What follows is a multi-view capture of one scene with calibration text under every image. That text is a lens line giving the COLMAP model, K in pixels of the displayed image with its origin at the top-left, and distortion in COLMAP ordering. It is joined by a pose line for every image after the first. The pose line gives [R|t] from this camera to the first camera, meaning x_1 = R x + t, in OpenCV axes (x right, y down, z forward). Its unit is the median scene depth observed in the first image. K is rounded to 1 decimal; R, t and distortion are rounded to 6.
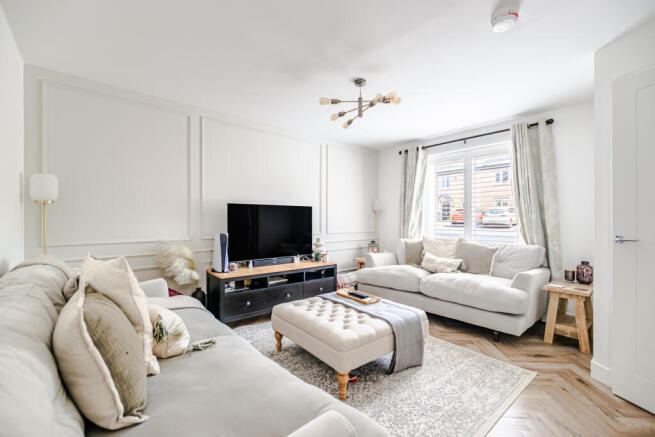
lens RADIAL K [[284.4, 0, 329.8], [0, 284.4, 218.7], [0, 0, 1]] dist [0.003741, 0.000062]
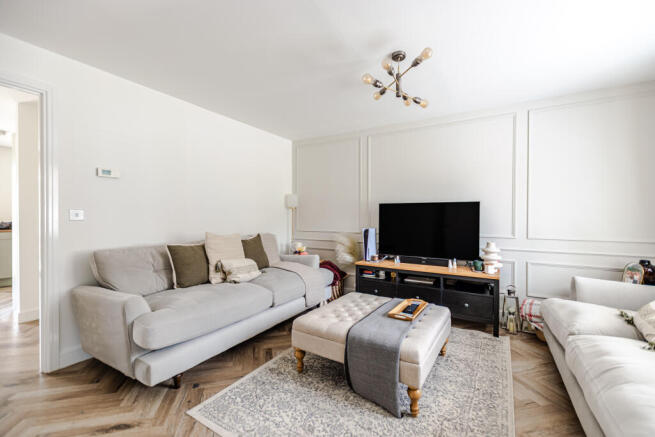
lens RADIAL K [[284.4, 0, 328.8], [0, 284.4, 217.9], [0, 0, 1]] dist [0.003741, 0.000062]
pose [[0.308522, 0.007405, -0.951188, 0.620494], [-0.001808, 0.999972, 0.007199, -0.002454], [0.951216, -0.000501, 0.308527, 0.392546]]
